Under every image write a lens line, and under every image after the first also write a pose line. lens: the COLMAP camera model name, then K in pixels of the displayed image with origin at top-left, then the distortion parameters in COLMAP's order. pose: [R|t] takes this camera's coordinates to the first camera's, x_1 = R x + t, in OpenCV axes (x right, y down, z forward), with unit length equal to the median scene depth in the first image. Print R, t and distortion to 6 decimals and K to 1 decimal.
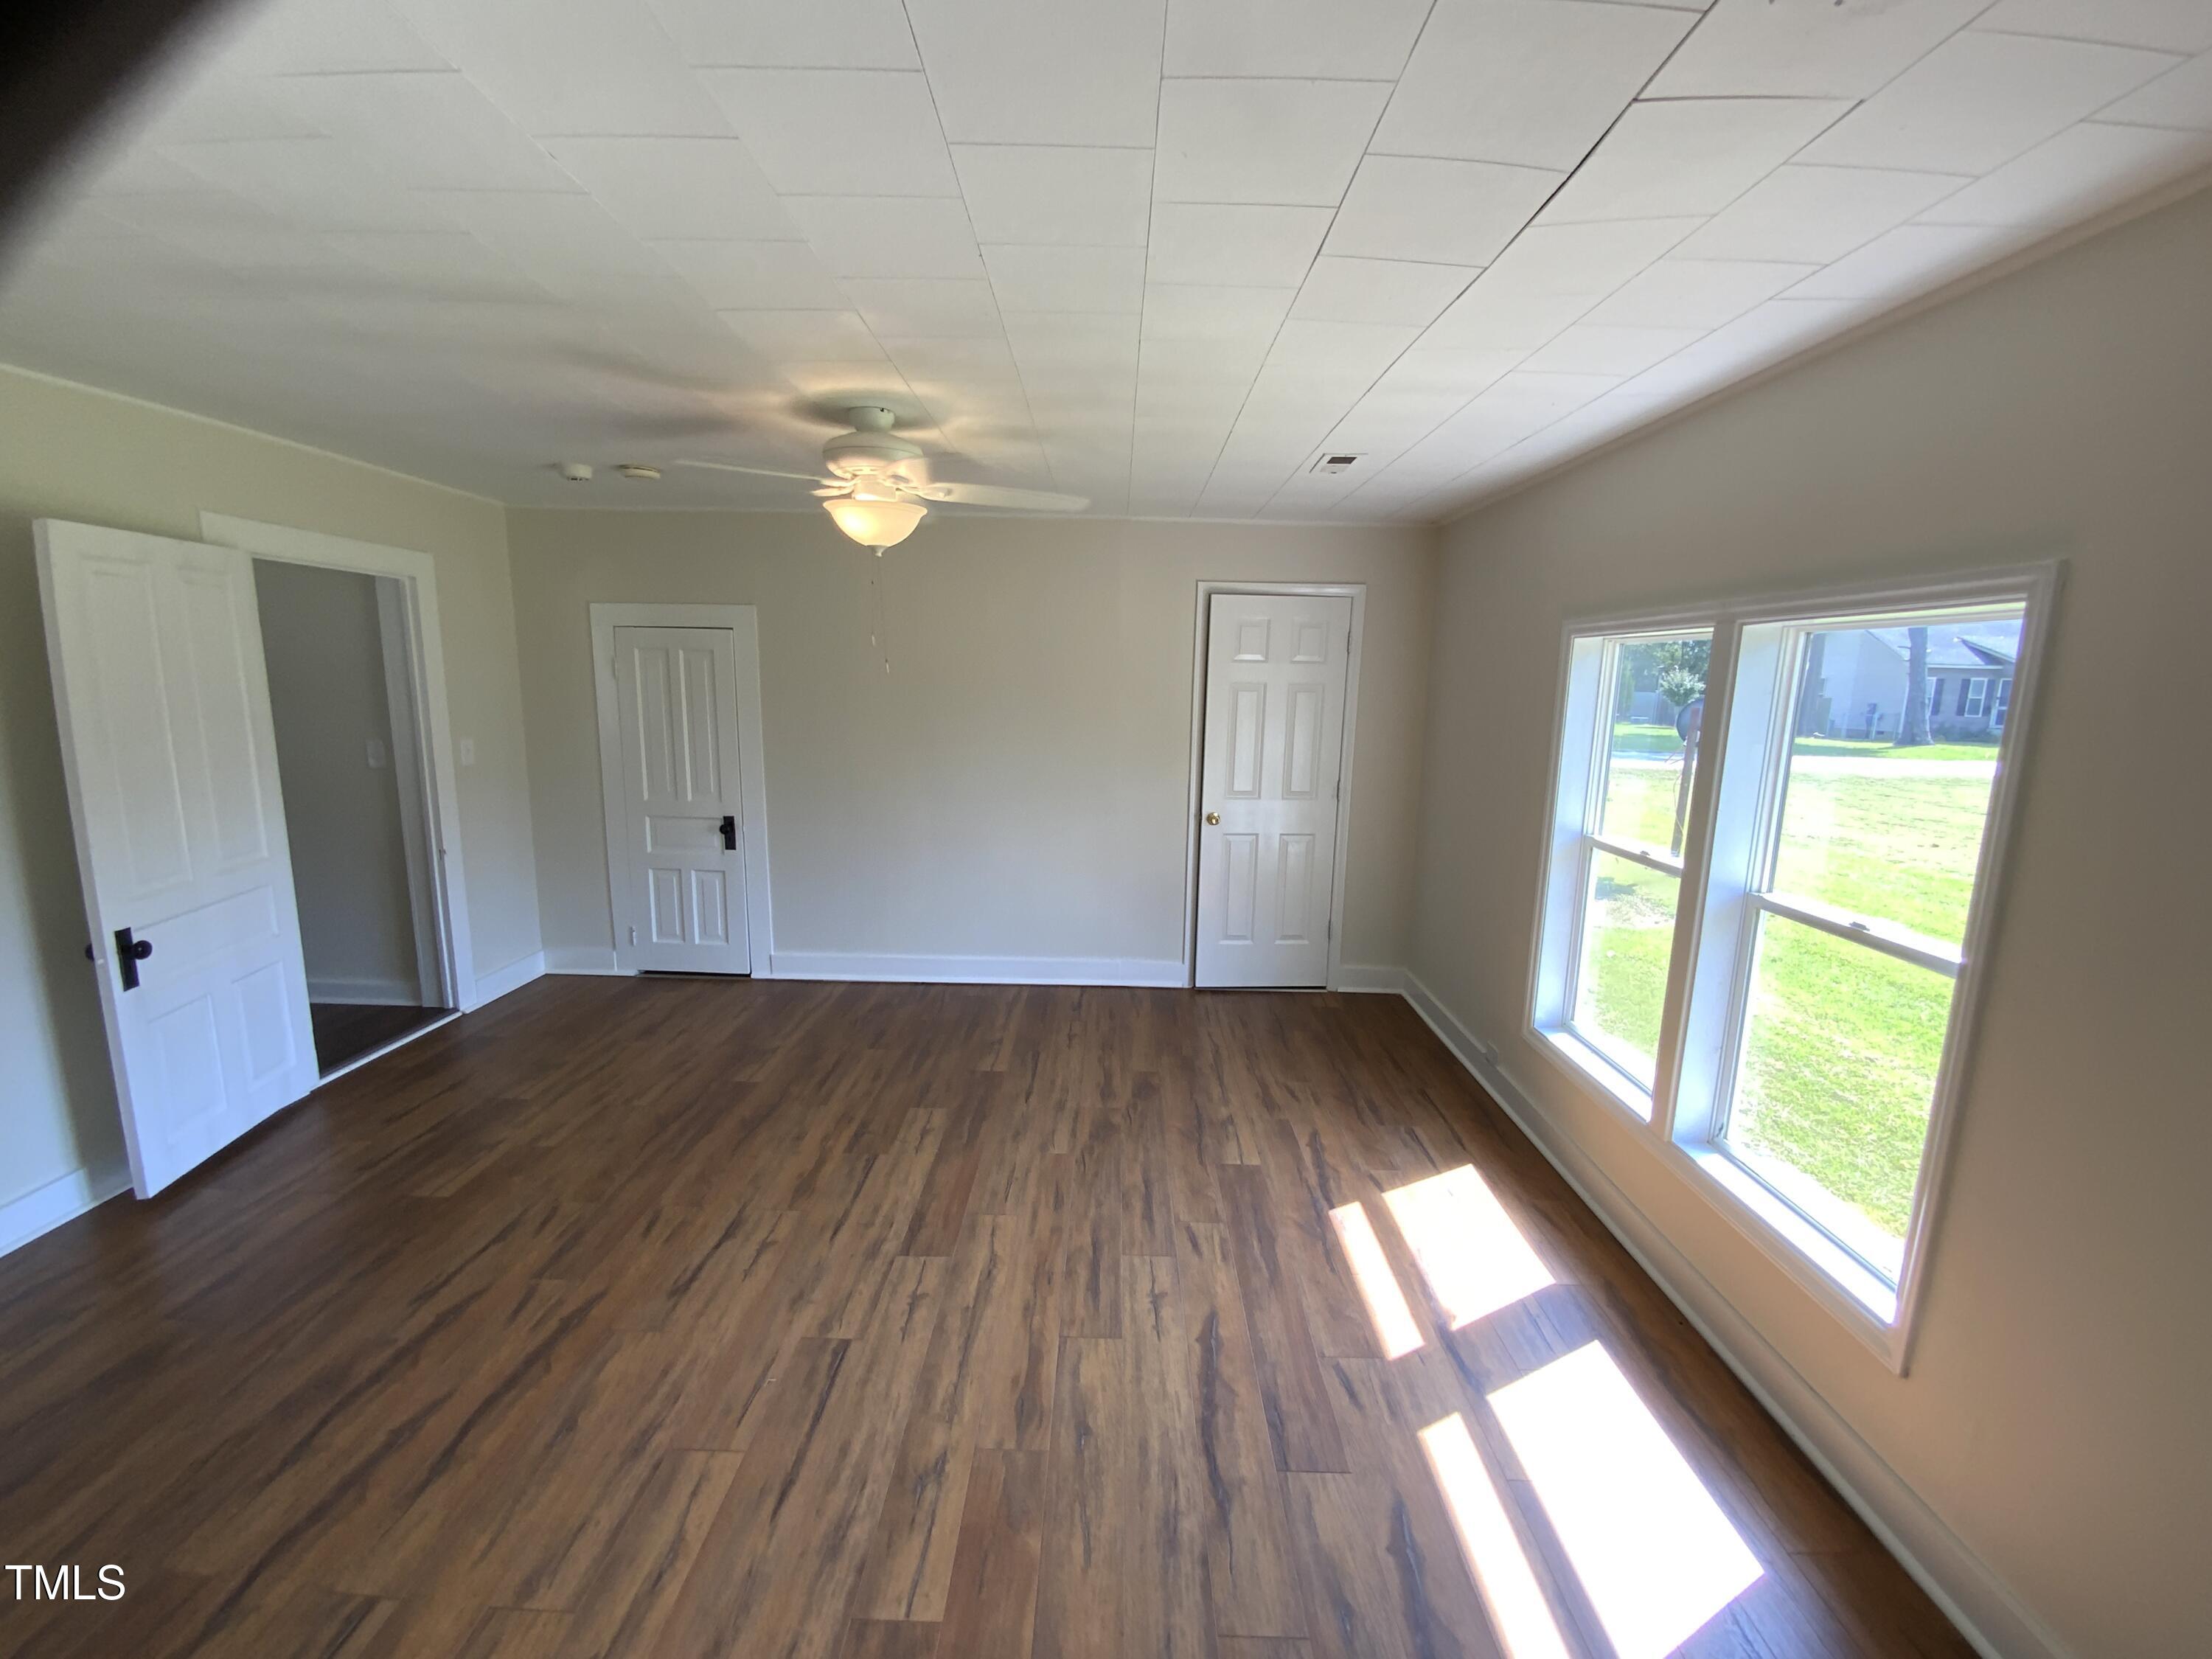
lens RADIAL K [[906.9, 0, 1106.0], [0, 906.9, 829.5], [0, 0, 1]] dist [0.023150, -0.015025]
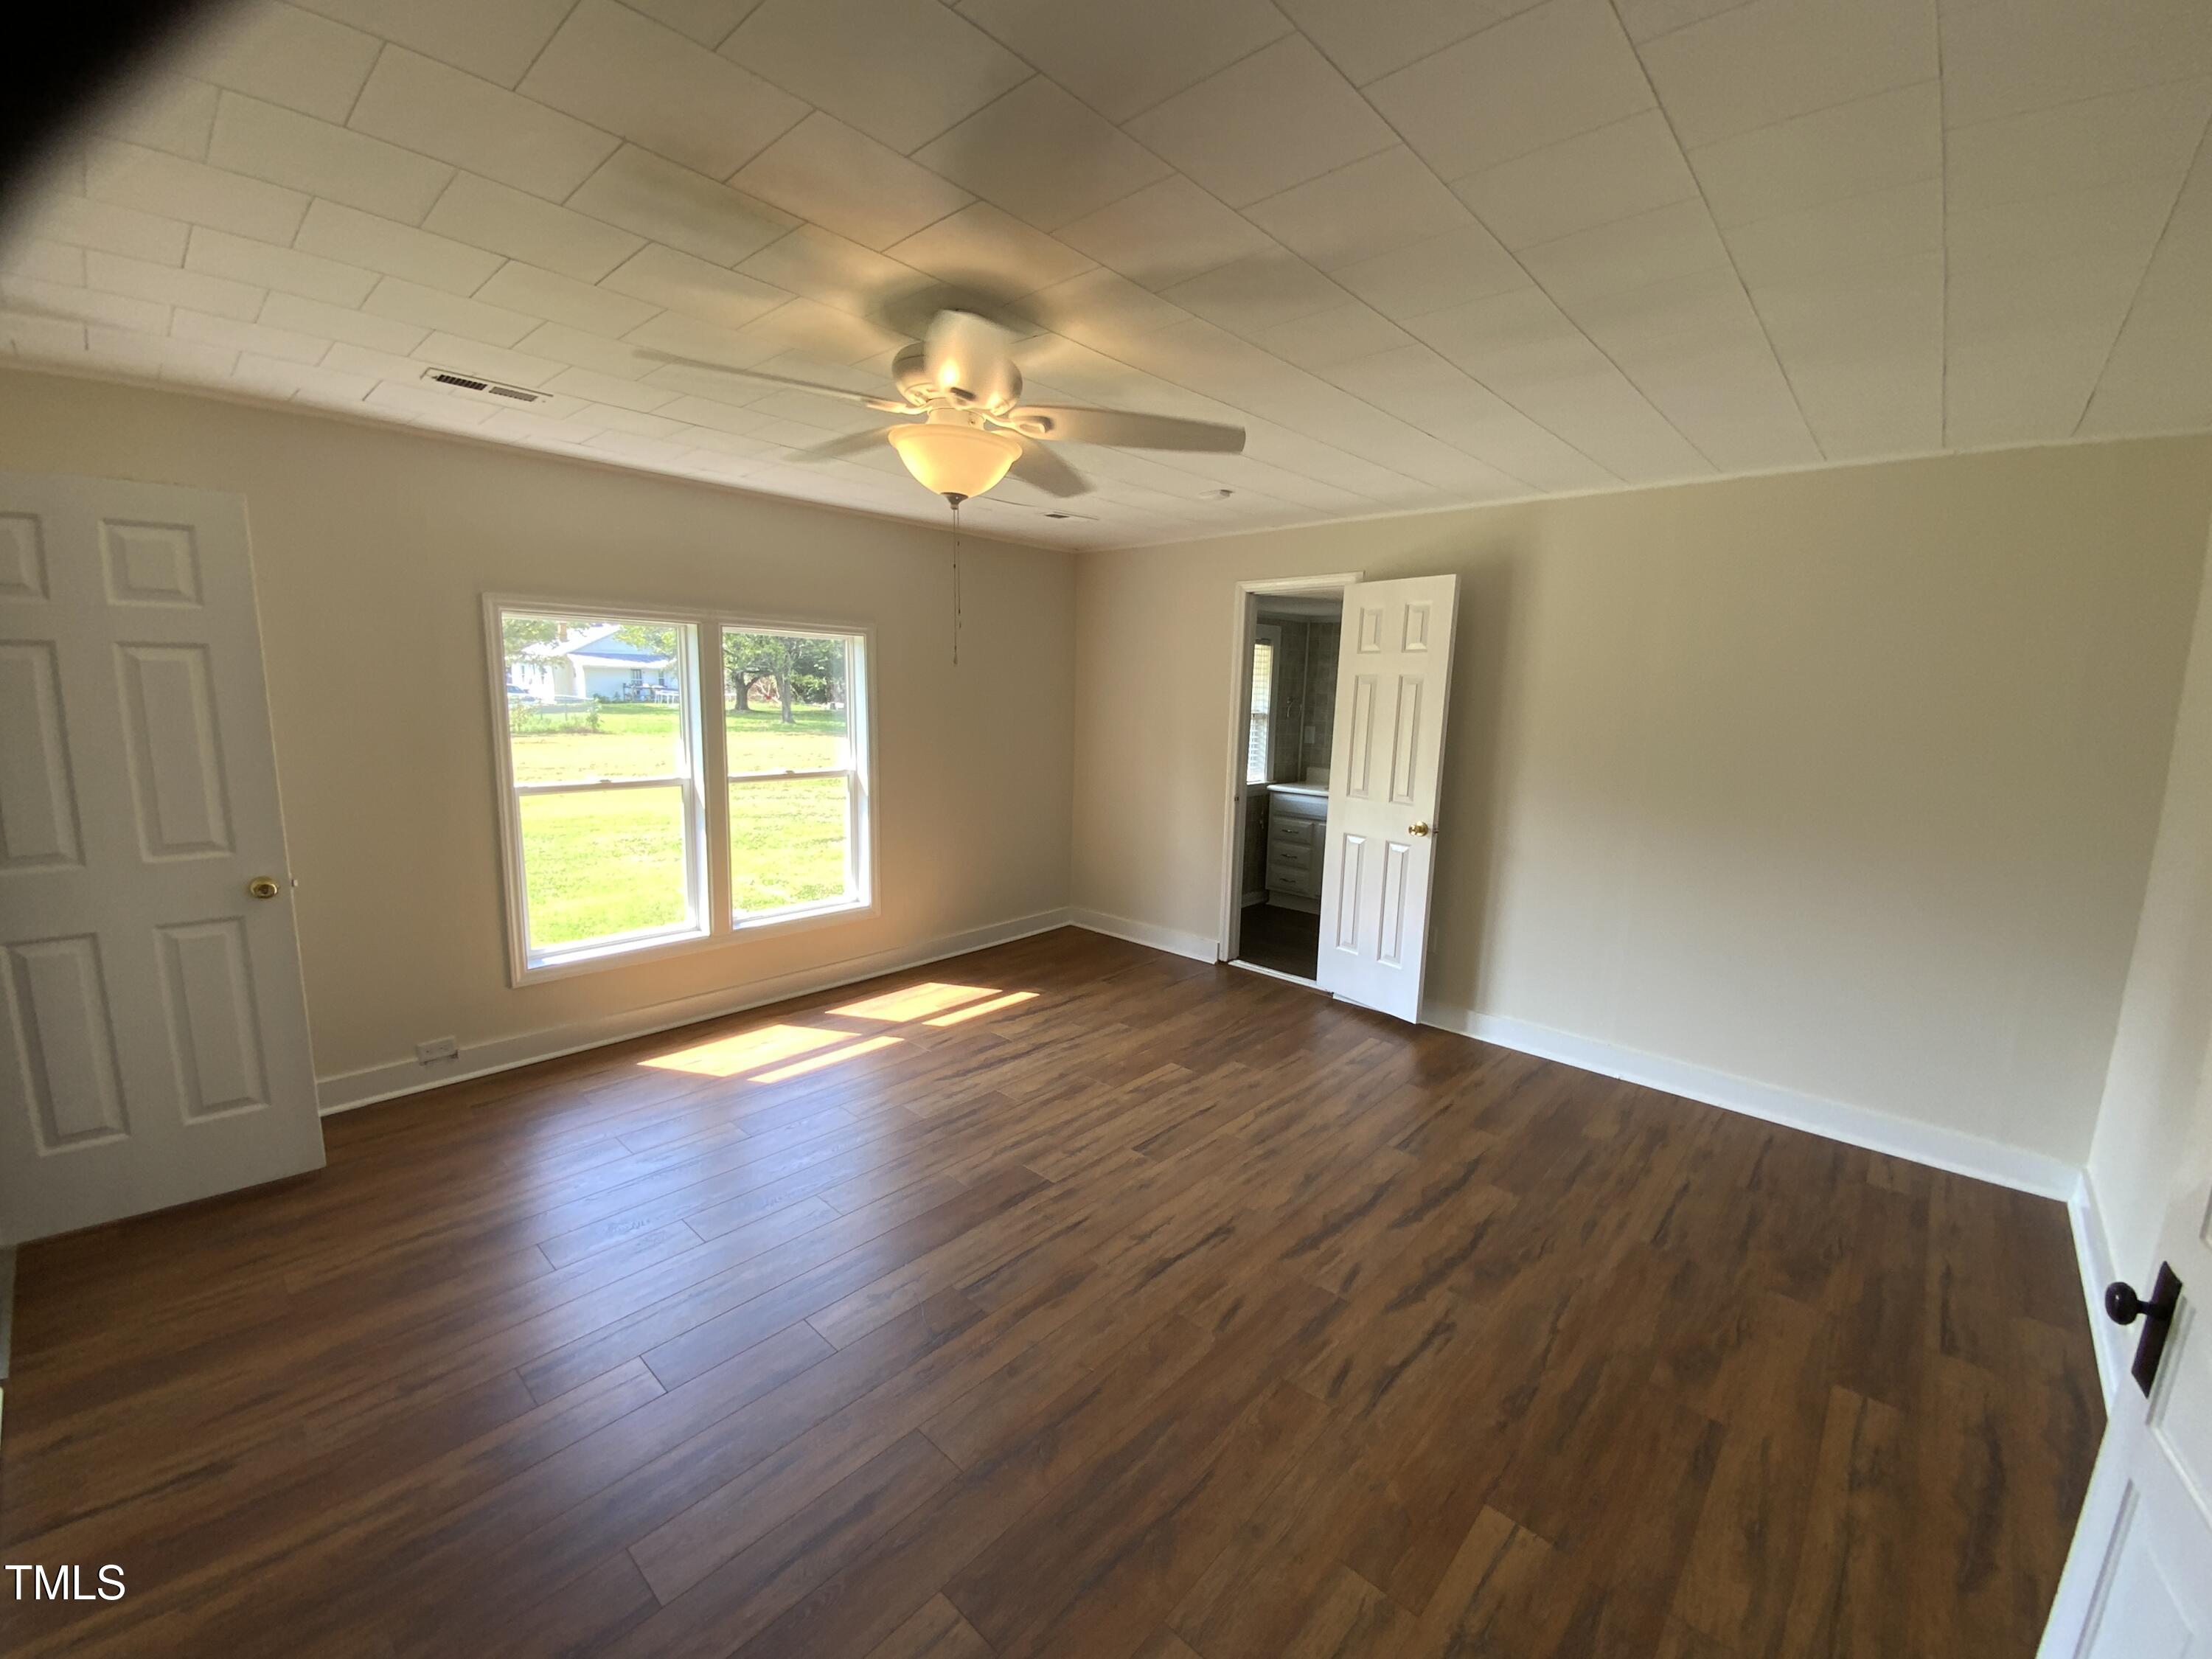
lens RADIAL K [[906.9, 0, 1106.0], [0, 906.9, 829.5], [0, 0, 1]] dist [0.023150, -0.015025]
pose [[-0.746942, -0.146807, 0.648479, -1.077916], [0.066199, 0.954053, 0.292235, -0.316667], [-0.661586, 0.261211, -0.702903, 1.869509]]
